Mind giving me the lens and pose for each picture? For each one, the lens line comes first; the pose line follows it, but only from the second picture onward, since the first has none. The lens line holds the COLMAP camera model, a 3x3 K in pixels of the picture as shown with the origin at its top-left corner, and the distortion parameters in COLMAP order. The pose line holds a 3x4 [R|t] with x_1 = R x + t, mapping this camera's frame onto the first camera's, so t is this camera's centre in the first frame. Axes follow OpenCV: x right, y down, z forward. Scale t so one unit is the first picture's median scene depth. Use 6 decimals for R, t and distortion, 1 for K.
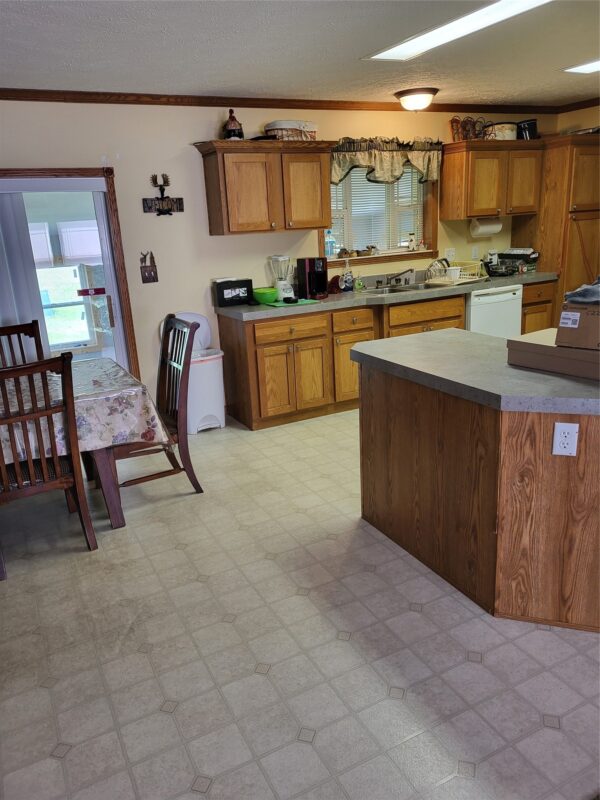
lens RADIAL K [[615.8, 0, 304.1], [0, 615.8, 405.2], [0, 0, 1]] dist [0.051668, -0.038450]
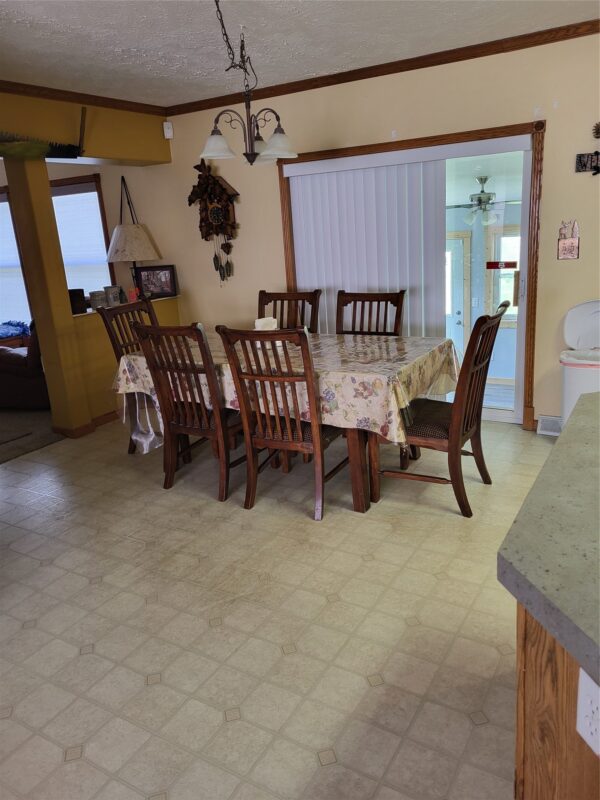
lens RADIAL K [[615.8, 0, 302.2], [0, 615.8, 391.7], [0, 0, 1]] dist [0.051668, -0.038450]
pose [[0.514054, 0.253058, -0.819579, 0.471563], [-0.210438, 0.963496, 0.165504, -0.147390], [0.831543, 0.087392, 0.548542, 0.440545]]
